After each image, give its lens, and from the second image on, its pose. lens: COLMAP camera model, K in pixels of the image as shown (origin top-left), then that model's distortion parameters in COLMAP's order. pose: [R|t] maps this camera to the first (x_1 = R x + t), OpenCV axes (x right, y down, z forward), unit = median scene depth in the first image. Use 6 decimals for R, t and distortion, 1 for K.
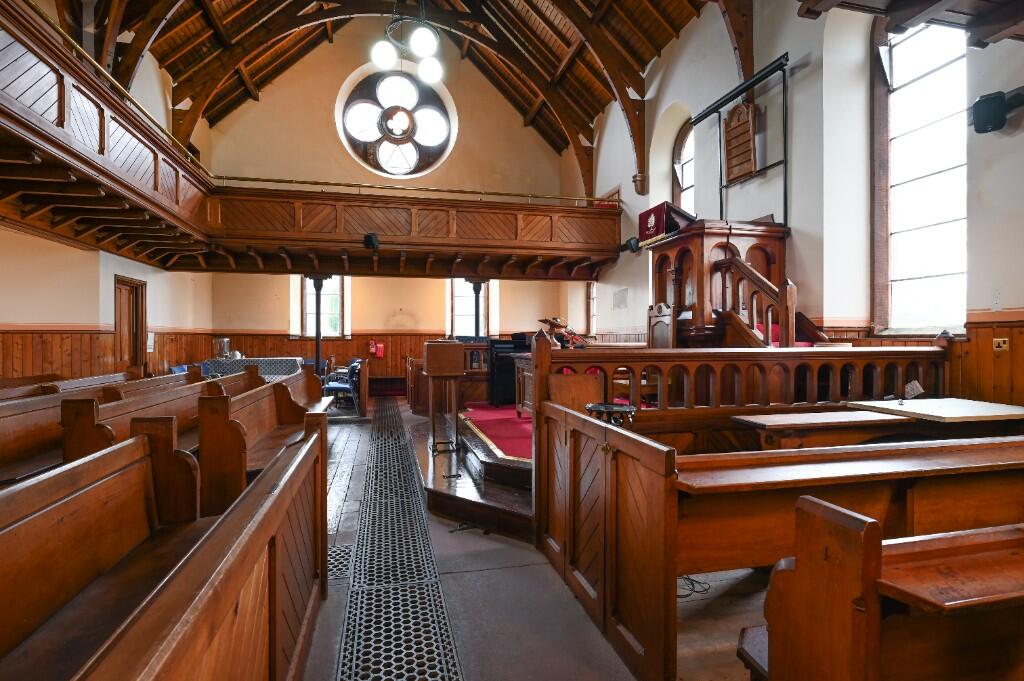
lens RADIAL K [[534.9, 0, 512.0], [0, 534.9, 340.5], [0, 0, 1]] dist [0.069778, 0.000184]
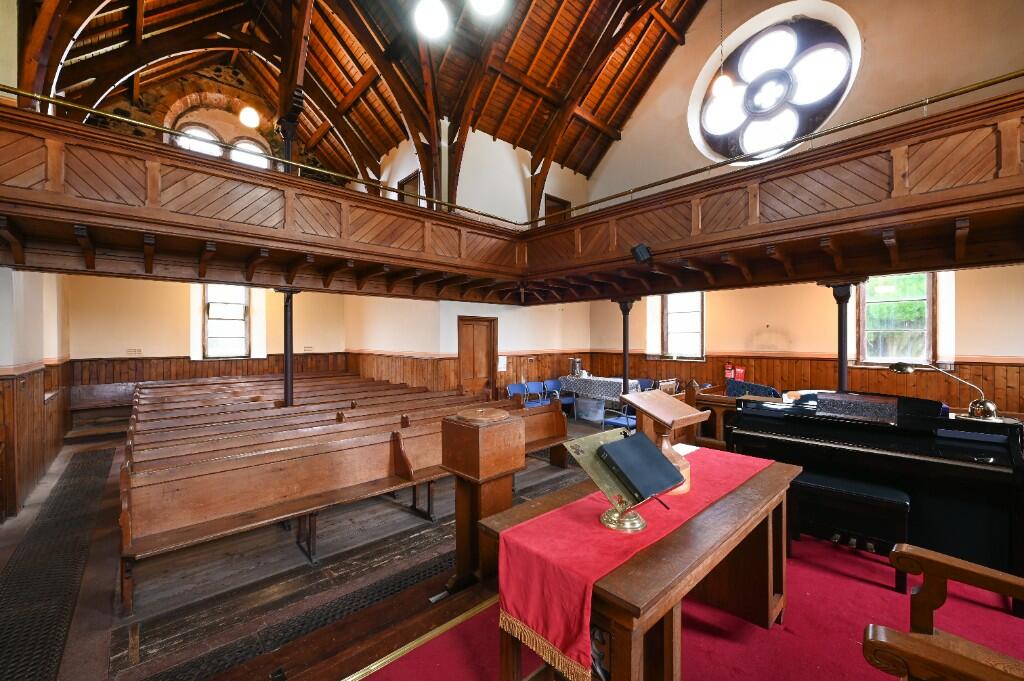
lens RADIAL K [[411.8, 0, 519.3], [0, 411.8, 342.5], [0, 0, 1]] dist [-0.002684, -0.000466]
pose [[0.493365, 0.014812, -0.869696, 0.155271], [-0.002712, 0.999876, 0.015491, -0.046897], [0.869818, -0.005284, 0.493344, 0.424494]]
